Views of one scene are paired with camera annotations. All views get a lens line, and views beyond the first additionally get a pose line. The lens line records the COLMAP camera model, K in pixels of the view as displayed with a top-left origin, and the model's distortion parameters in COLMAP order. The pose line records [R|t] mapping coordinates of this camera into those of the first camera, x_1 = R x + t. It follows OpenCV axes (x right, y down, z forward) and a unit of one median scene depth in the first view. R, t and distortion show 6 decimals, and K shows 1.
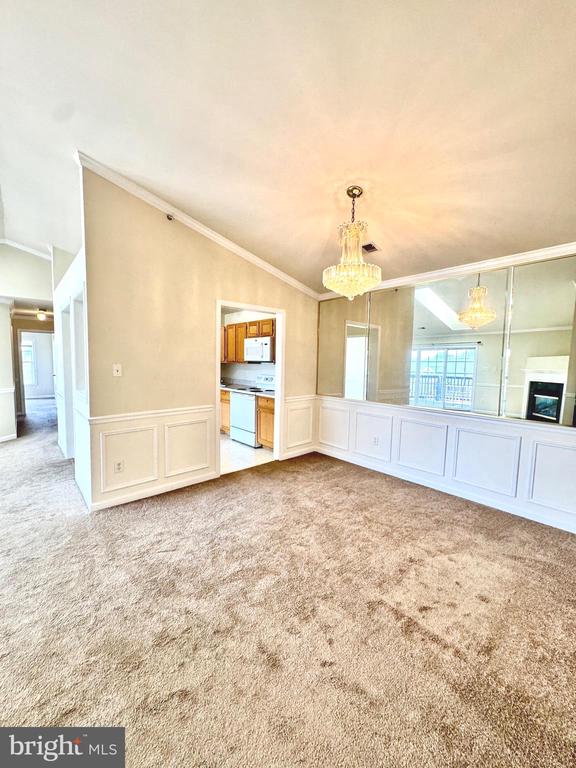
lens RADIAL K [[307.8, 0, 288.3], [0, 307.8, 382.7], [0, 0, 1]] dist [-0.000987, -0.000132]
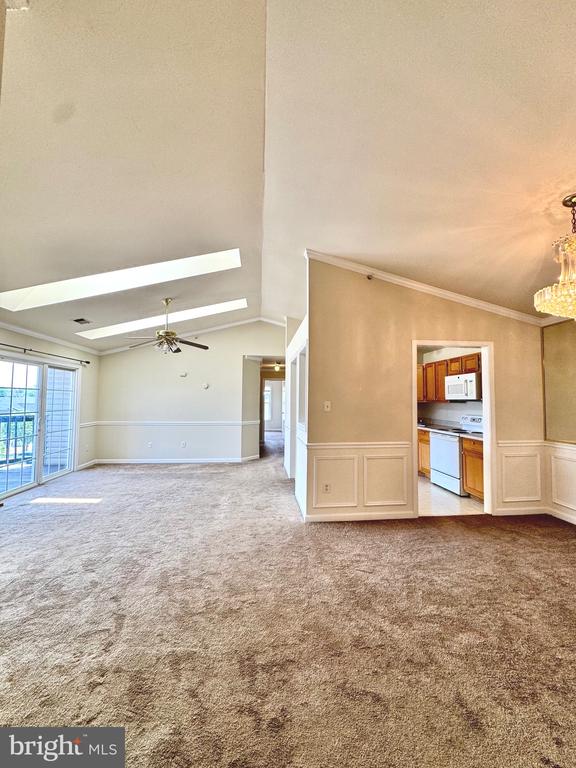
lens RADIAL K [[307.8, 0, 288.3], [0, 307.8, 382.7], [0, 0, 1]] dist [-0.000987, -0.000132]
pose [[0.809853, -0.040551, -0.585229, 0.033416], [-0.039864, 0.991498, -0.123866, 0.021085], [0.585276, 0.123642, 0.801352, -0.072723]]
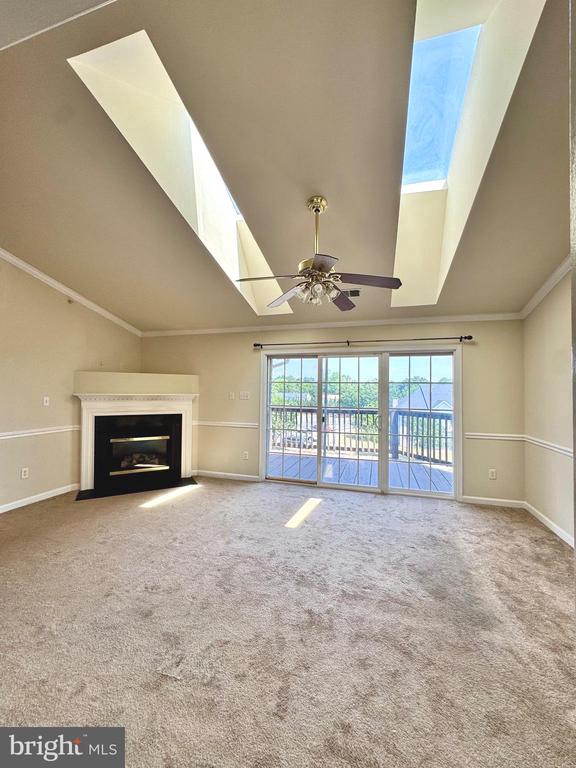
lens RADIAL K [[304.5, 0, 288.0], [0, 304.5, 384.0], [0, 0, 1]] dist [0.000001, -0.000036]
pose [[-0.842798, -0.033361, -0.537196, -0.765175], [-0.062558, 0.997384, 0.036206, -0.094727], [0.534583, 0.064120, -0.842680, 1.240184]]
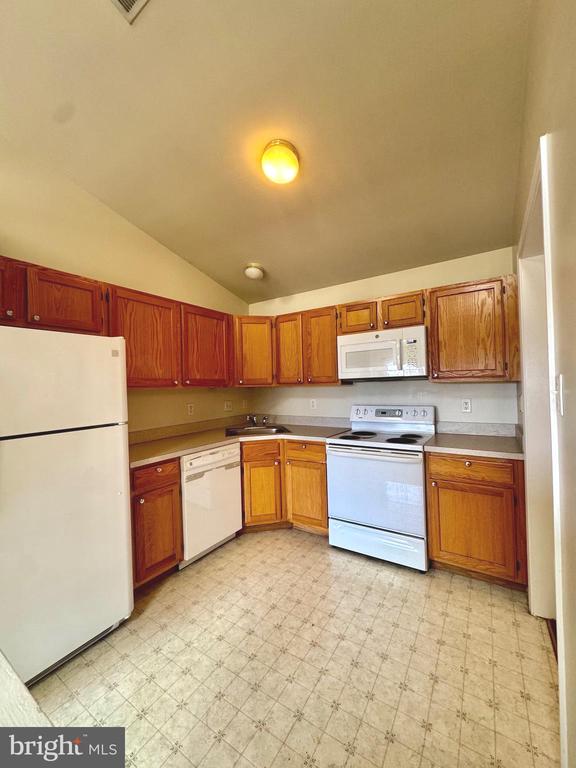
lens RADIAL K [[305.7, 0, 288.1], [0, 305.7, 382.7], [0, 0, 1]] dist [-0.000959, -0.000092]
pose [[0.962769, -0.032888, 0.268318, -0.568572], [0.057021, 0.994946, -0.082650, -0.045536], [-0.264244, 0.094873, 0.959778, 0.856569]]
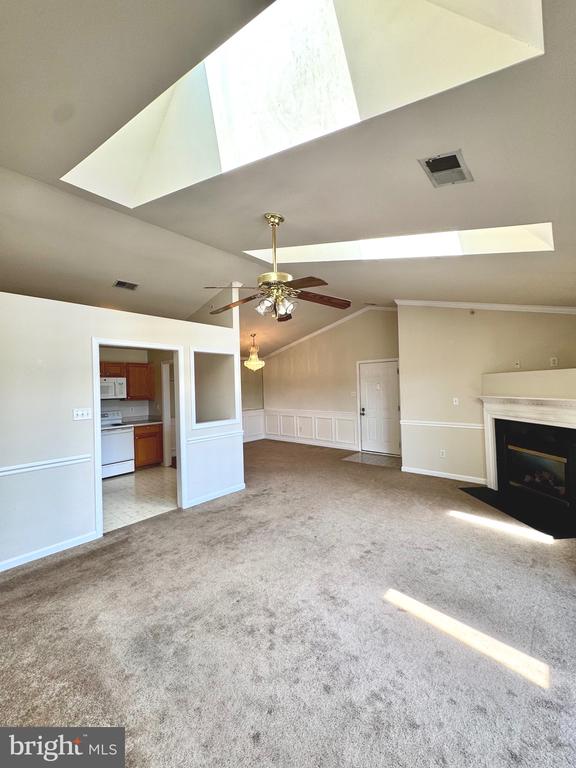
lens RADIAL K [[305.7, 0, 288.1], [0, 305.7, 382.7], [0, 0, 1]] dist [-0.000959, -0.000092]
pose [[-0.128394, 0.005664, 0.991707, -1.891412], [0.100884, 0.994871, 0.007379, -0.107425], [-0.986579, 0.100995, -0.128307, 0.757705]]
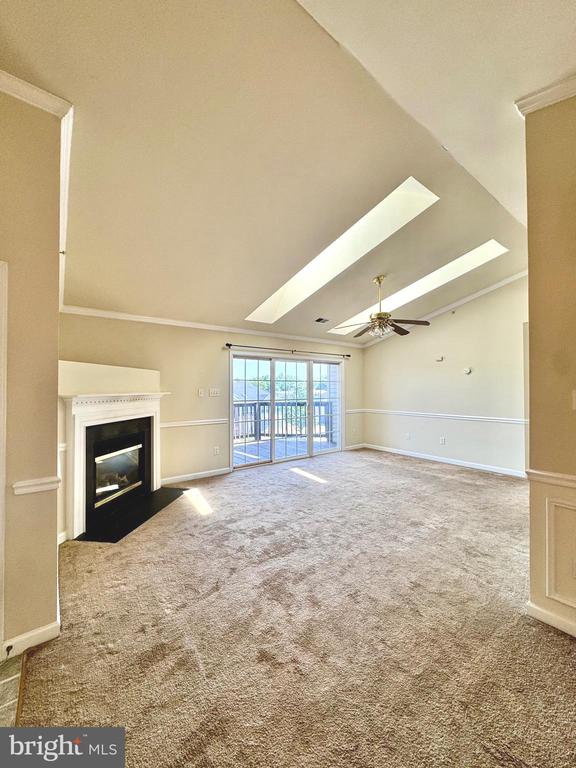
lens RADIAL K [[305.7, 0, 288.1], [0, 305.7, 382.7], [0, 0, 1]] dist [-0.000959, -0.000092]
pose [[-0.066502, -0.030730, -0.997313, 0.047951], [-0.073548, 0.996958, -0.025814, -0.015052], [0.995072, 0.071634, -0.068560, 0.409360]]
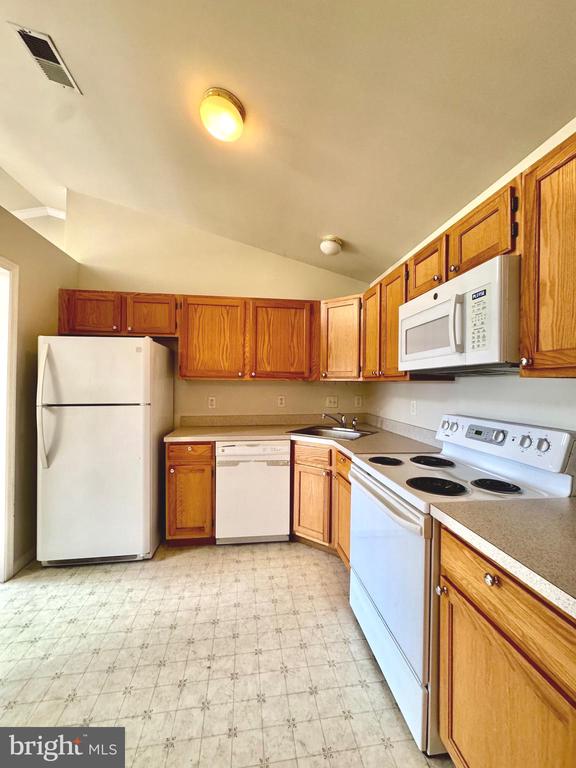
lens RADIAL K [[305.7, 0, 288.1], [0, 305.7, 382.7], [0, 0, 1]] dist [-0.000959, -0.000092]
pose [[0.833667, -0.006288, -0.552231, -0.094778], [-0.042525, 0.996235, -0.075541, -0.045869], [0.550627, 0.086460, 0.830262, 1.045190]]
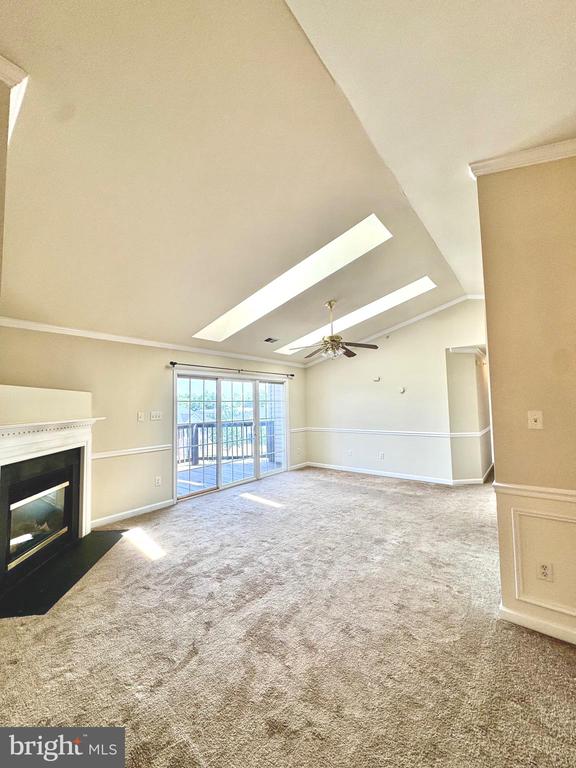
lens RADIAL K [[305.7, 0, 288.1], [0, 305.7, 382.7], [0, 0, 1]] dist [-0.000959, -0.000092]
pose [[0.173446, -0.086977, -0.980995, 0.013212], [-0.053223, 0.993809, -0.097524, -0.023178], [0.983404, 0.069126, 0.167743, 0.292350]]
